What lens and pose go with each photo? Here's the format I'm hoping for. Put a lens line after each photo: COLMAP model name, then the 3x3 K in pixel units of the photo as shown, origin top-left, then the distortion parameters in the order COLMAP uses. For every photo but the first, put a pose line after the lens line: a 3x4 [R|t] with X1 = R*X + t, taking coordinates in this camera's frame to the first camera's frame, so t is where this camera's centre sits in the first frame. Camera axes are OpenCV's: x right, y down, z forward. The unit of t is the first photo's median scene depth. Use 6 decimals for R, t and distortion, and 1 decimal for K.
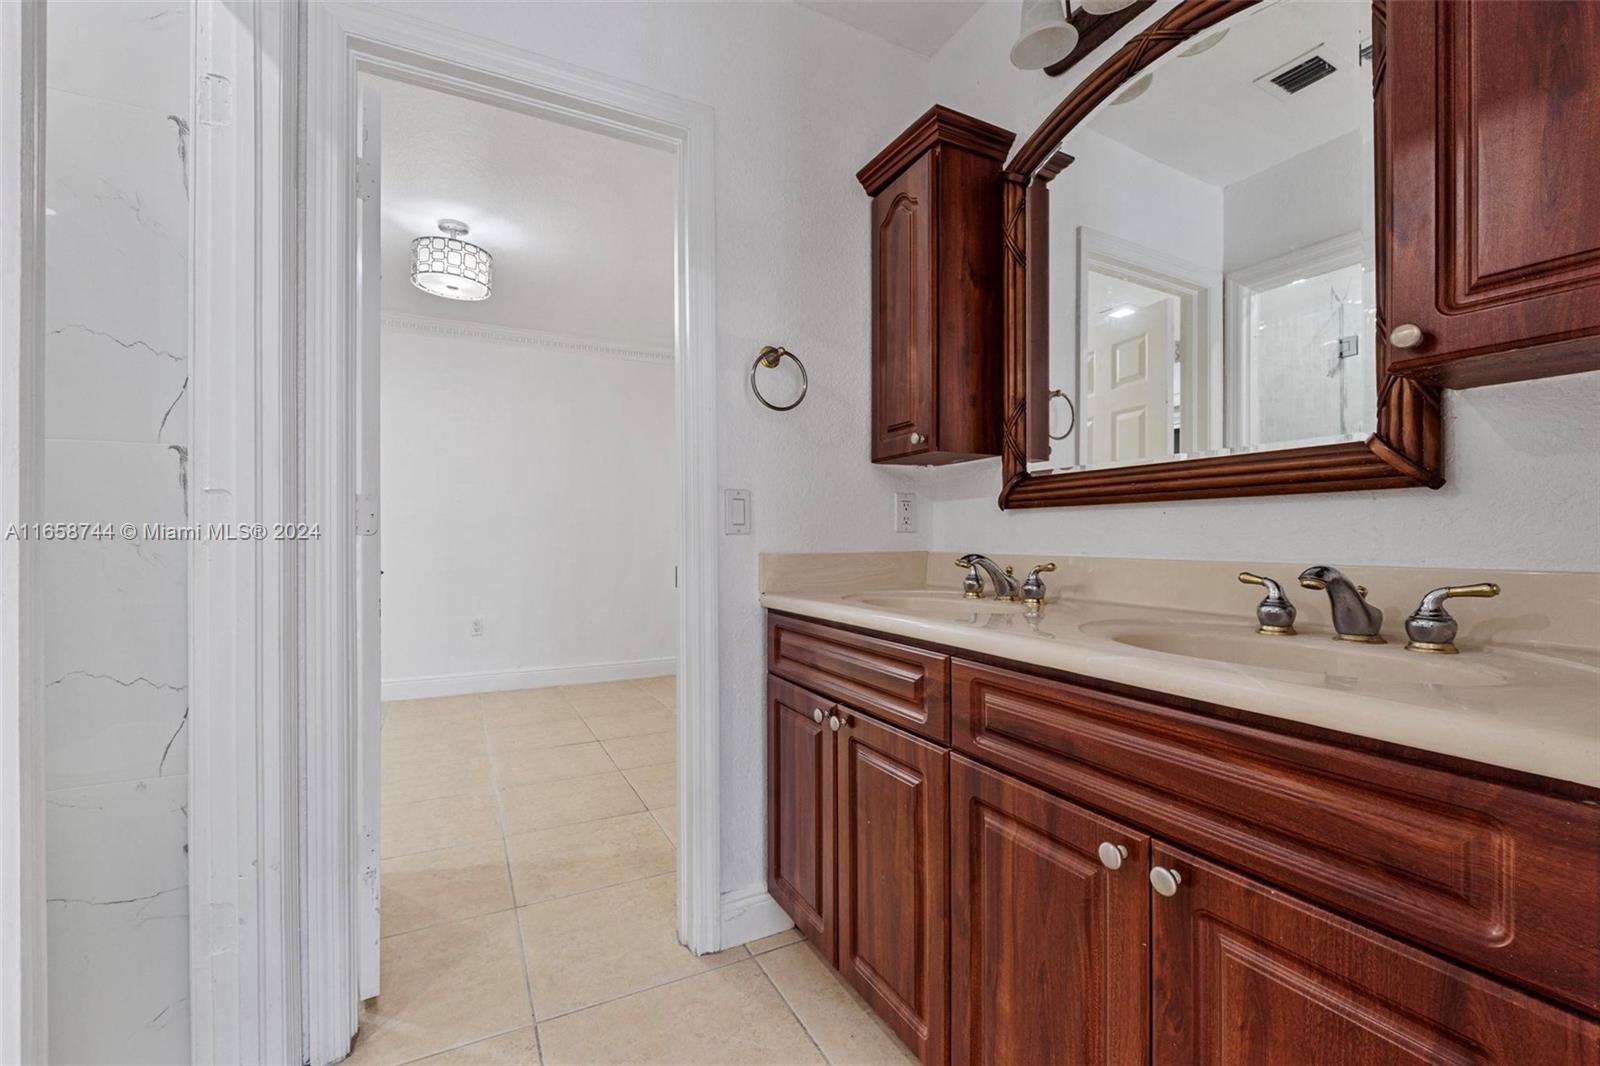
lens RADIAL K [[682.2, 0, 796.0], [0, 682.2, 537.8], [0, 0, 1]] dist [-0.004664, -0.000663]
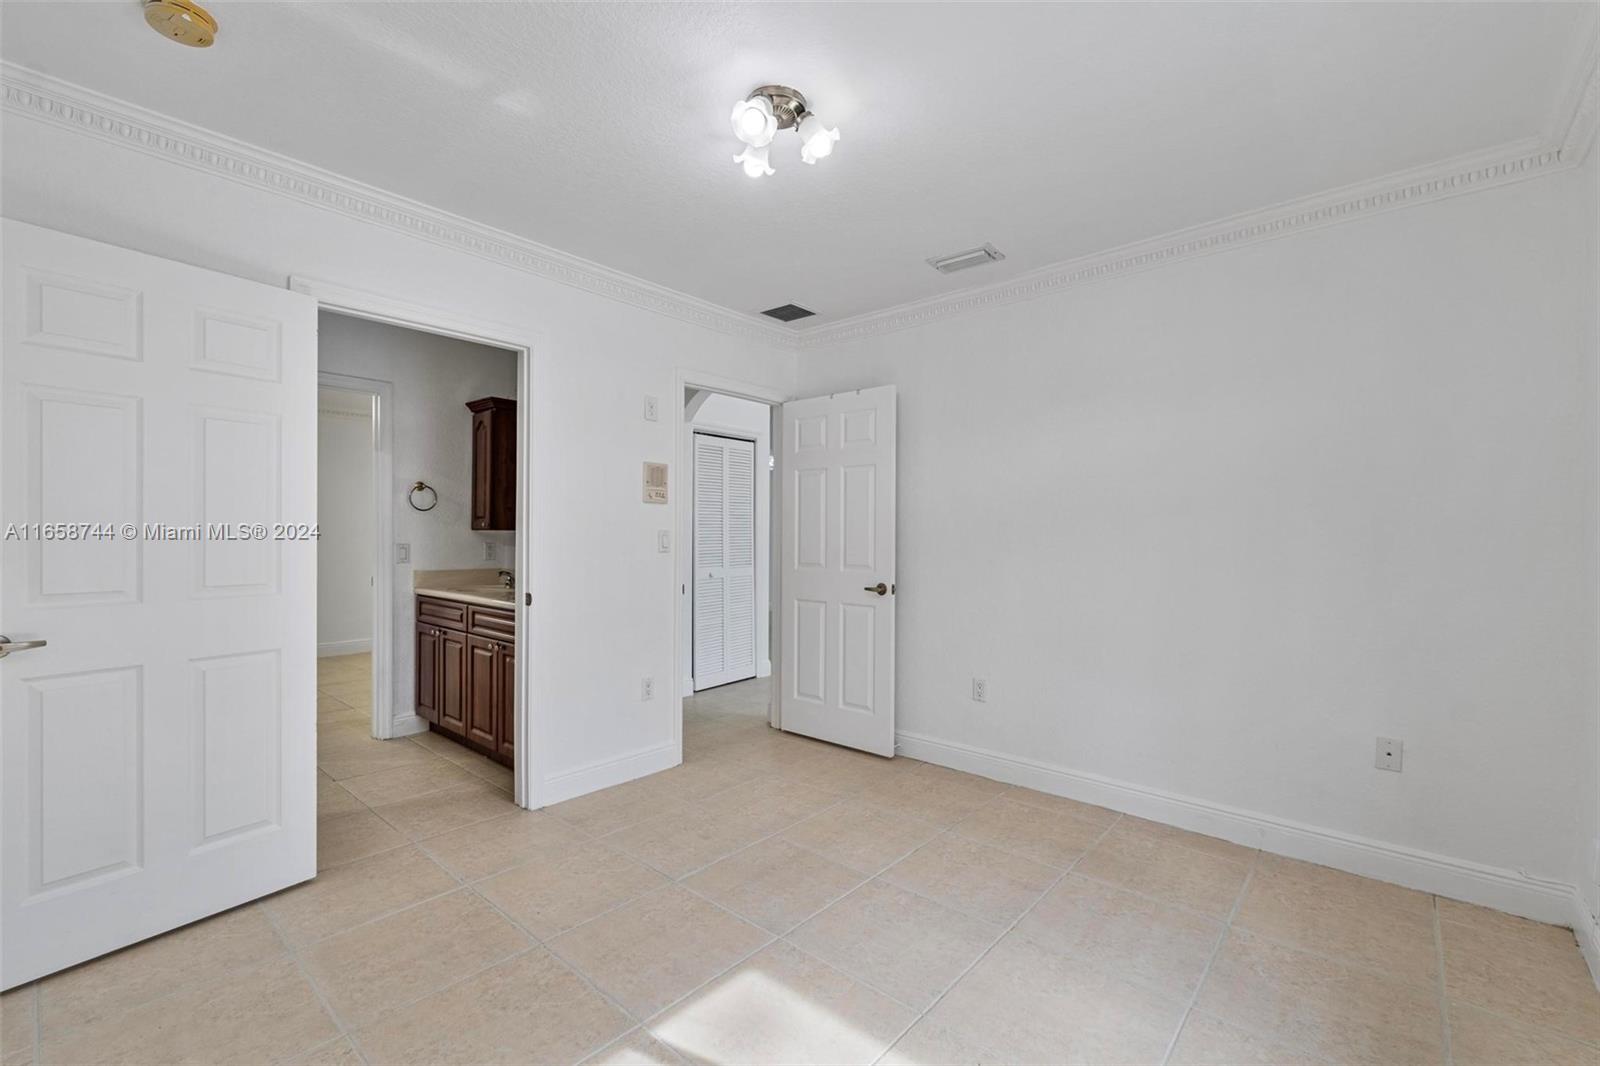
lens RADIAL K [[682.2, 0, 796.0], [0, 682.2, 537.8], [0, 0, 1]] dist [-0.004664, -0.000663]
pose [[0.928100, 0.008139, 0.372243, 0.305517], [-0.010107, 0.999943, 0.003334, -0.115737], [-0.372195, -0.006856, 0.928129, -1.721714]]
